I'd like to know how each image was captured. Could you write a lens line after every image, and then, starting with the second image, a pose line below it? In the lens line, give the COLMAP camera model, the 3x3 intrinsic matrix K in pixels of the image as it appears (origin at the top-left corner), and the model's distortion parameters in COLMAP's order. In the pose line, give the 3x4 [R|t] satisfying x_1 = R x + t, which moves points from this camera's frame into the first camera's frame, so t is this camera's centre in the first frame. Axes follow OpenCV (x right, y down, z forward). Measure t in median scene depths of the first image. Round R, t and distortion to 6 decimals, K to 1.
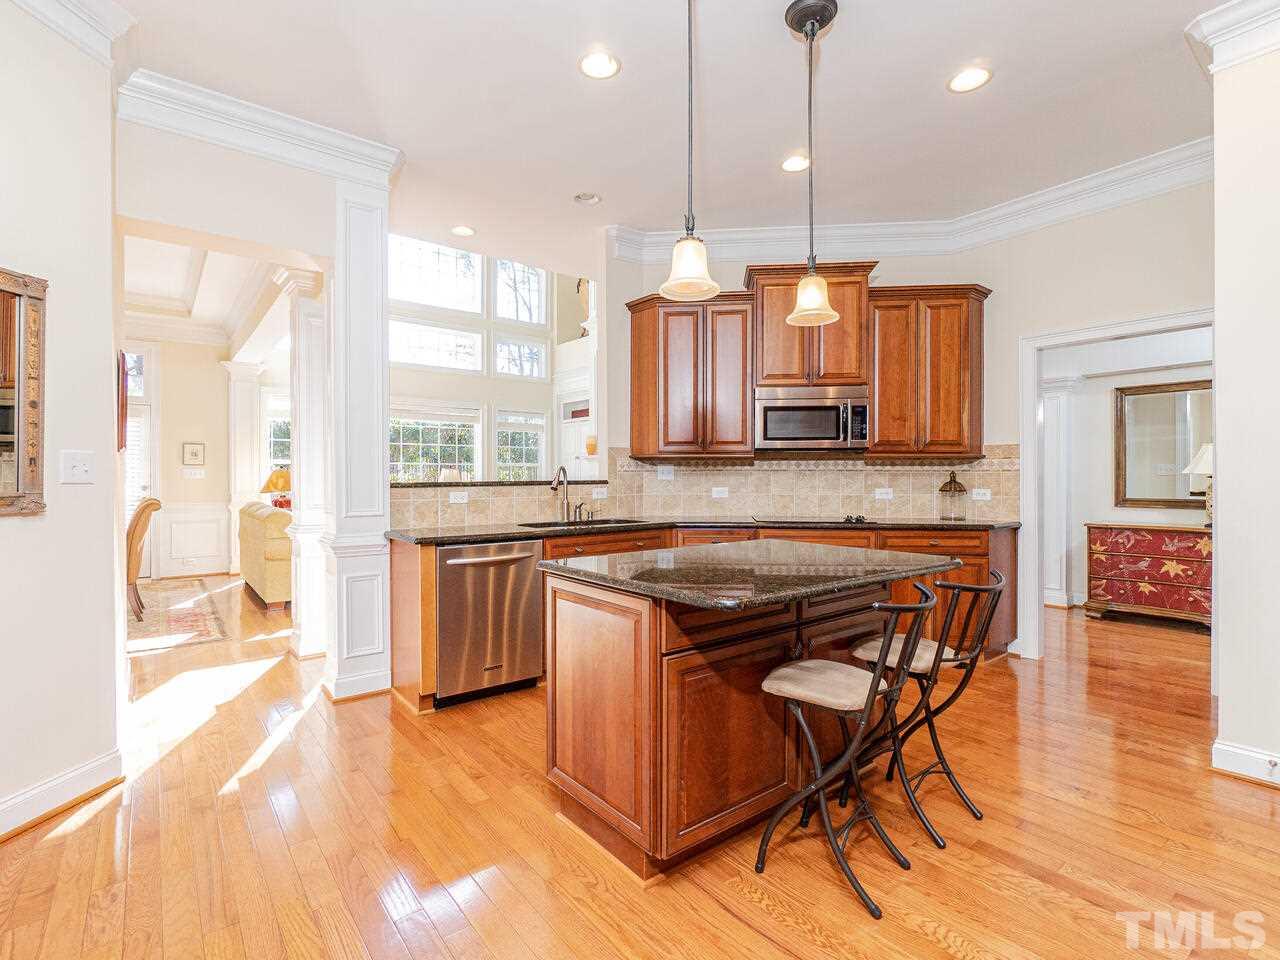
lens RADIAL K [[621.0, 0, 641.4], [0, 621.0, 476.9], [0, 0, 1]] dist [-0.001529, -0.000105]
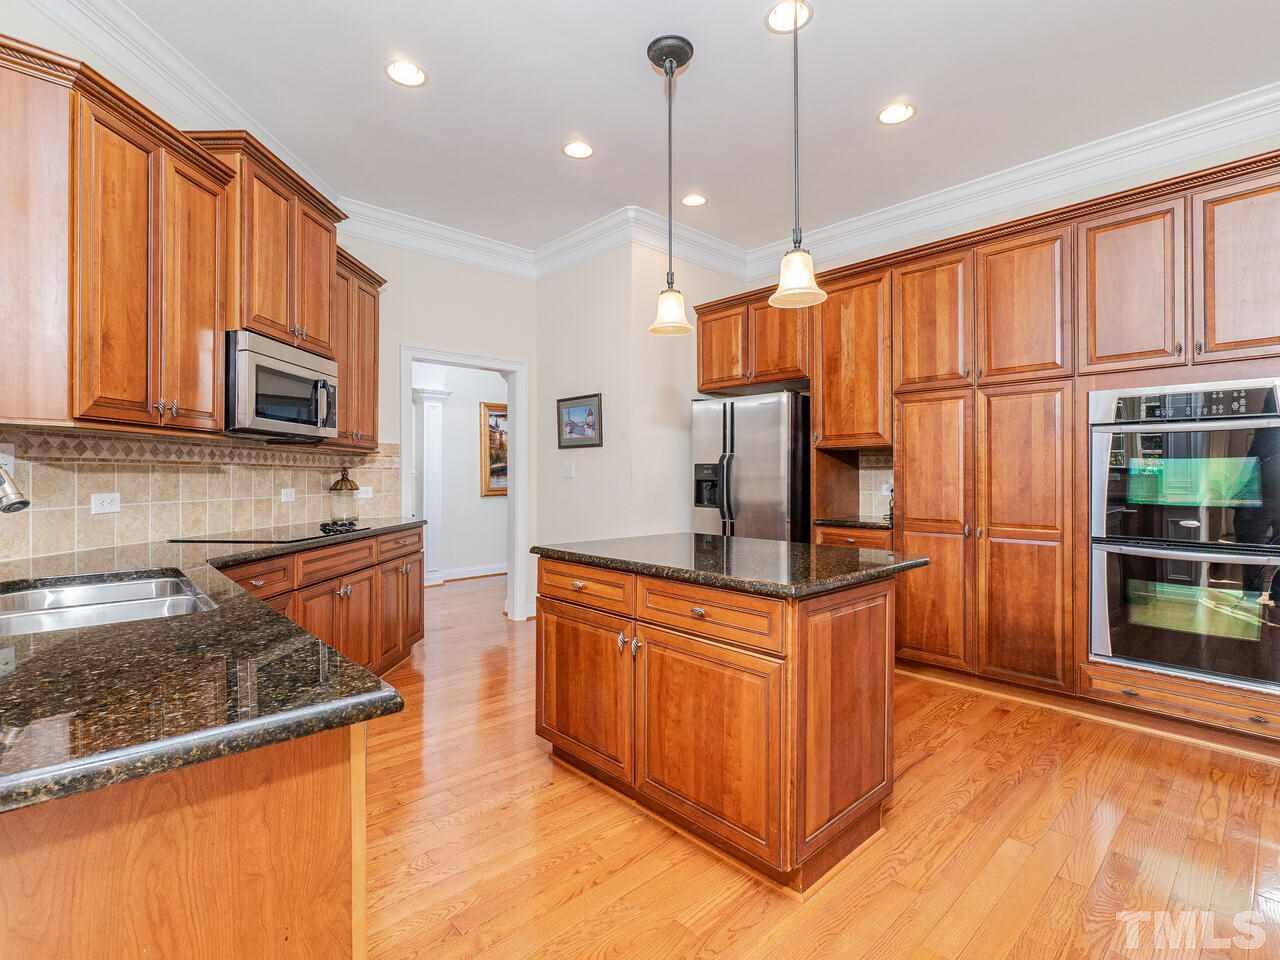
lens RADIAL K [[621.0, 0, 644.0], [0, 621.0, 480.1], [0, 0, 1]] dist [-0.001529, -0.000105]
pose [[-0.070200, -0.006353, 0.997513, -0.460891], [-0.000375, 0.999980, 0.006342, 0.002530], [-0.997533, 0.000071, -0.070201, 0.636670]]
